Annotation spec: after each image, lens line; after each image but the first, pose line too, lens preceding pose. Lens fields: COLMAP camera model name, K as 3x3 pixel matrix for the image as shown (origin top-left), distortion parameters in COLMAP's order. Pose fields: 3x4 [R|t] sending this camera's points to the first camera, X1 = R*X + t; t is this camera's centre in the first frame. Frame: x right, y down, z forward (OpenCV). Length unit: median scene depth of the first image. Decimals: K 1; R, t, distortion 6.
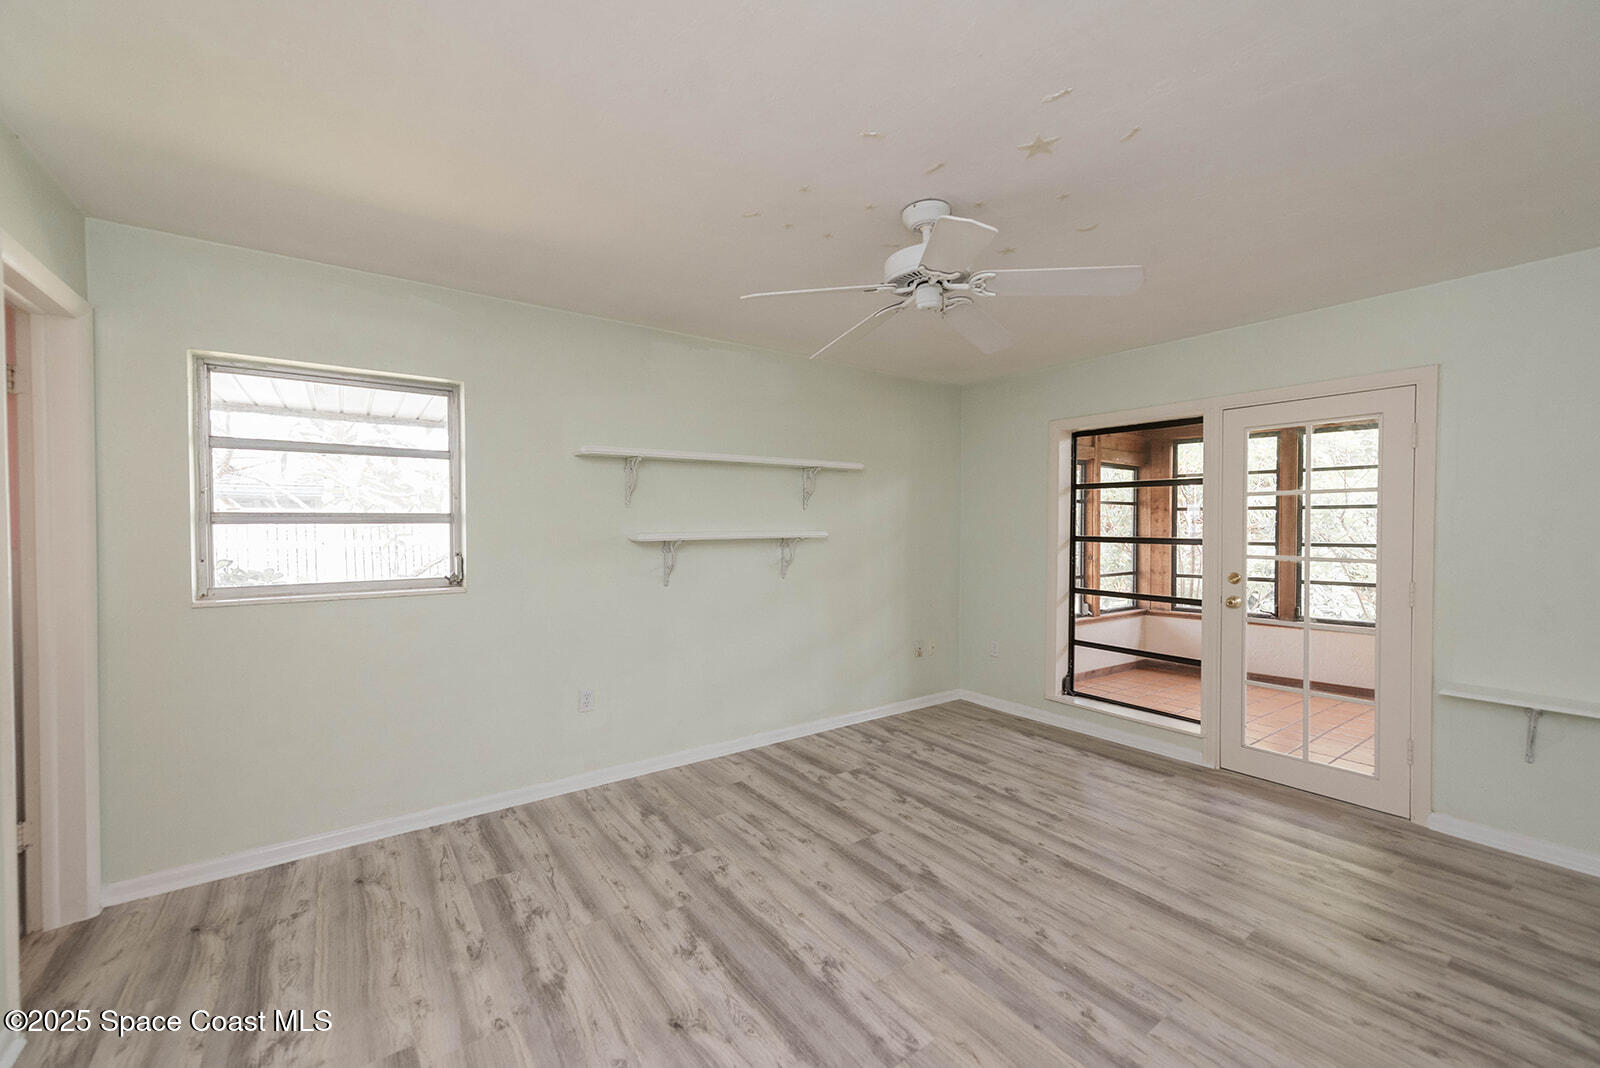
lens RADIAL K [[639.3, 0, 801.8], [0, 639.3, 531.9], [0, 0, 1]] dist [0.016261, -0.004268]
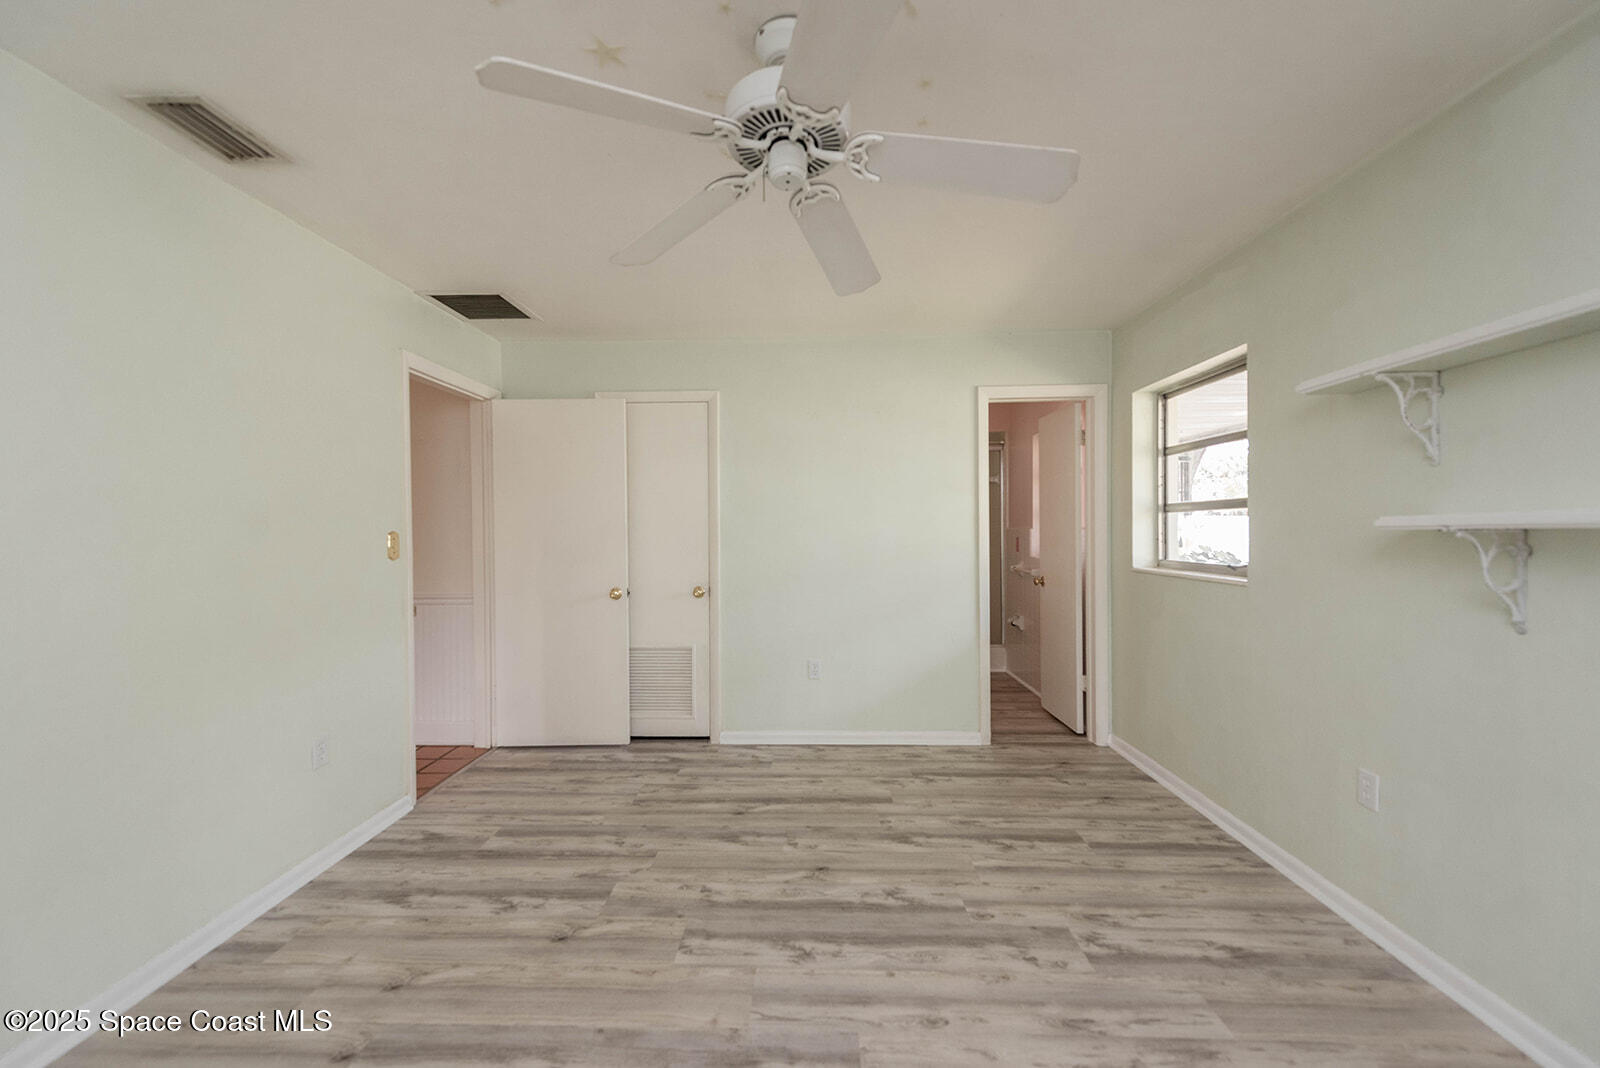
lens RADIAL K [[639.3, 0, 793.8], [0, 639.3, 532.9], [0, 0, 1]] dist [0.016261, -0.004268]
pose [[-0.614772, 0.012817, -0.788601, 0.615789], [-0.001208, 0.999851, 0.017192, 0.007631], [0.788704, 0.011521, -0.614665, 1.191266]]
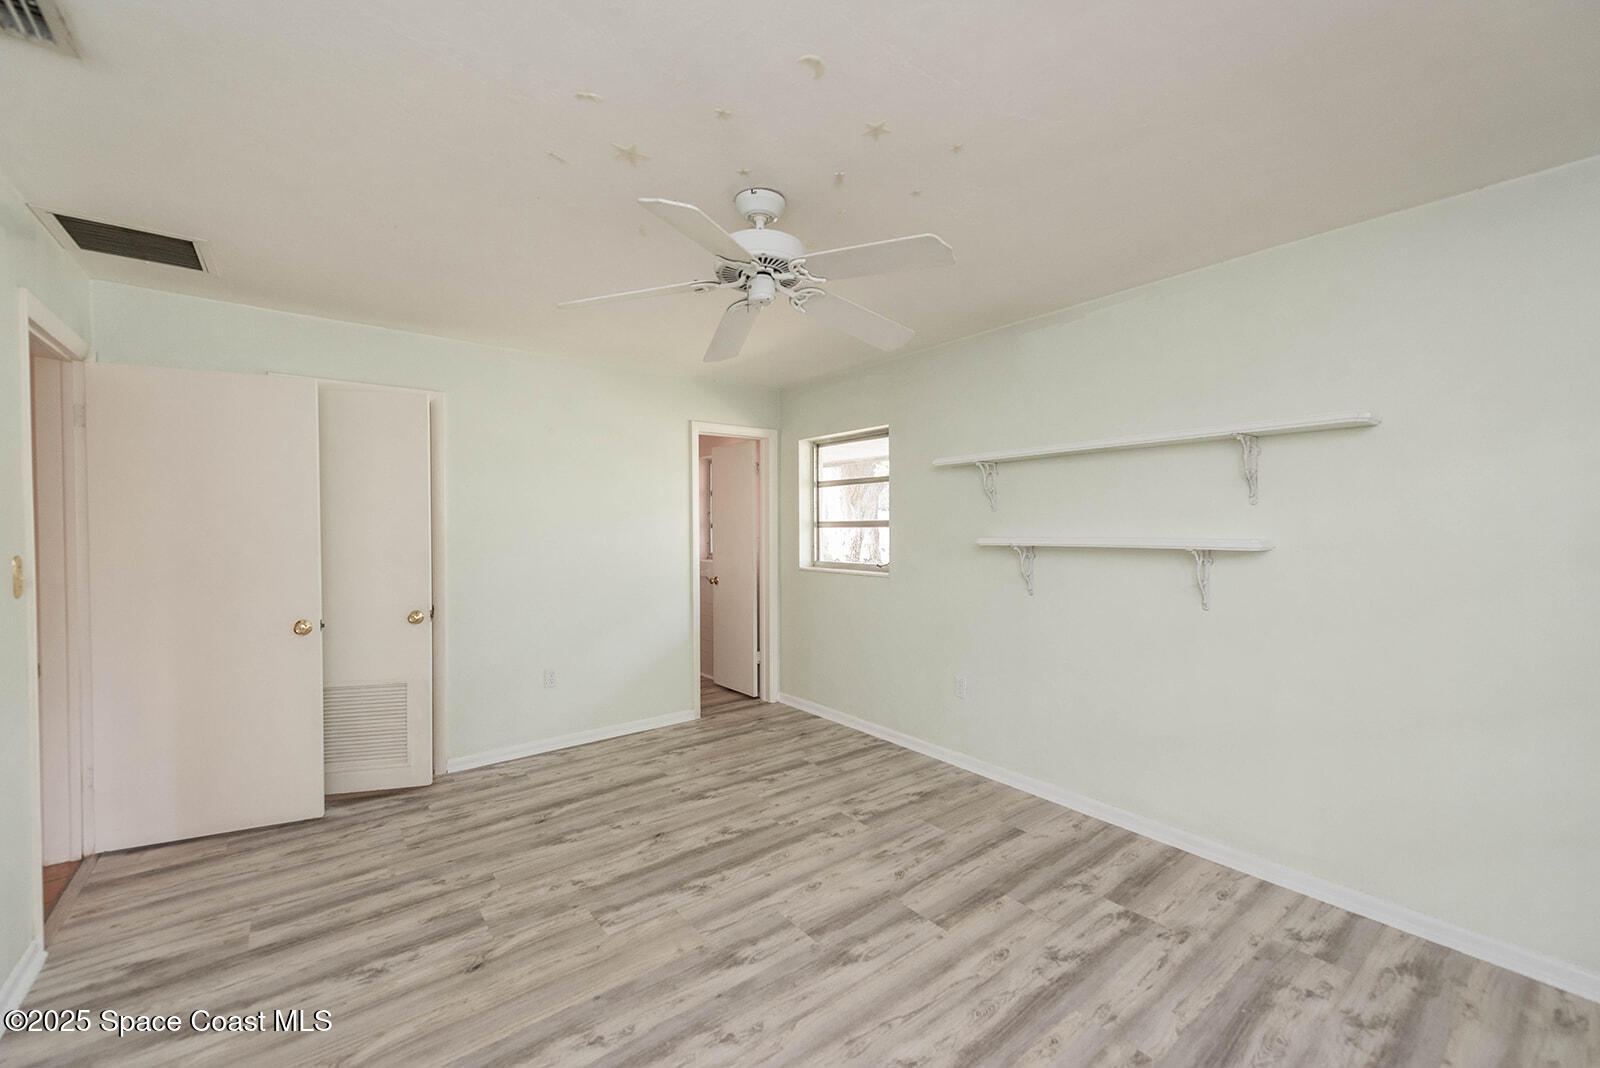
lens RADIAL K [[639.3, 0, 794.3], [0, 639.3, 529.9], [0, 0, 1]] dist [0.016261, -0.004268]
pose [[0.034718, 0.008833, -0.999358, 0.956942], [-0.010538, 0.999909, 0.008472, -0.020681], [0.999342, 0.010237, 0.034808, 0.847638]]
